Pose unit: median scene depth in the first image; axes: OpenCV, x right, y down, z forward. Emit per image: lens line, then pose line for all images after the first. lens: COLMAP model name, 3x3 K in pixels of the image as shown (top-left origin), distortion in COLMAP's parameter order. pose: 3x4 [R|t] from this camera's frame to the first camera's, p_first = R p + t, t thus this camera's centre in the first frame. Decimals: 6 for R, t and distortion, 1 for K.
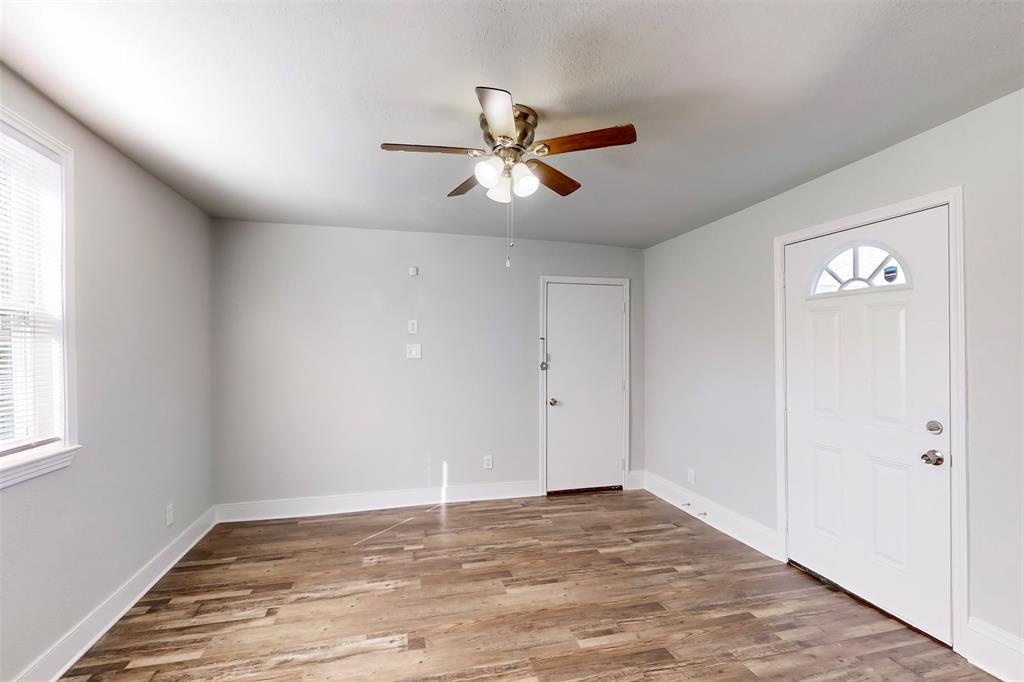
lens RADIAL K [[447.1, 0, 512.0], [0, 447.1, 341.0], [0, 0, 1]] dist [0.000321, 0.000127]
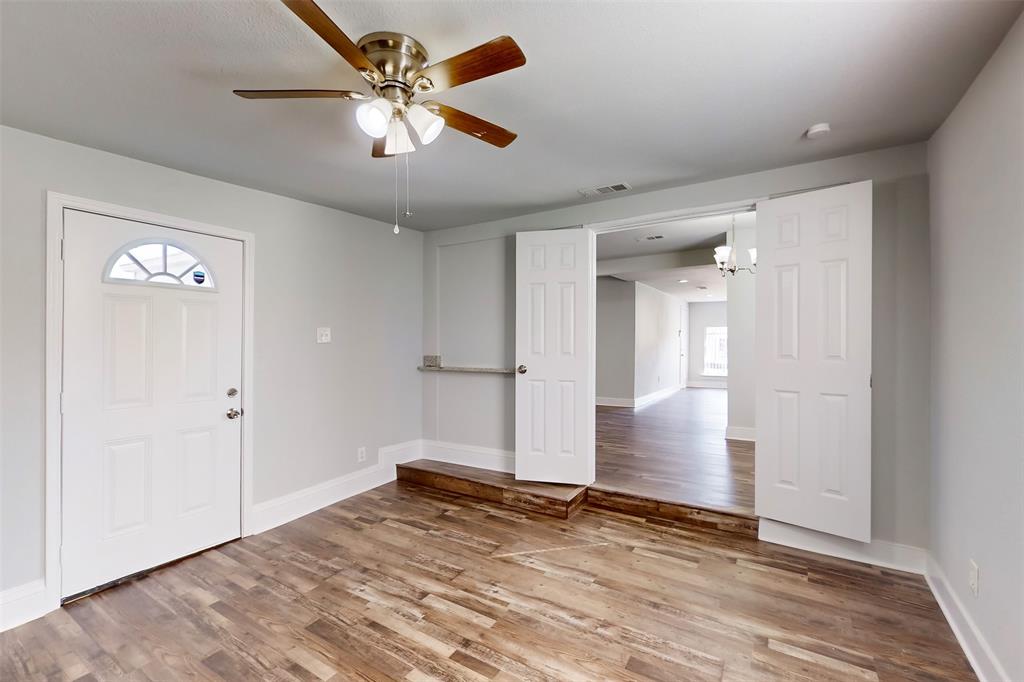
lens RADIAL K [[442.2, 0, 512.0], [0, 442.2, 341.0], [0, 0, 1]] dist [-0.001228, -0.000118]
pose [[-0.684694, 0.006167, 0.728805, -0.626193], [-0.005480, 0.999892, -0.013610, 0.037234], [-0.728810, -0.013313, -0.684586, 1.178653]]
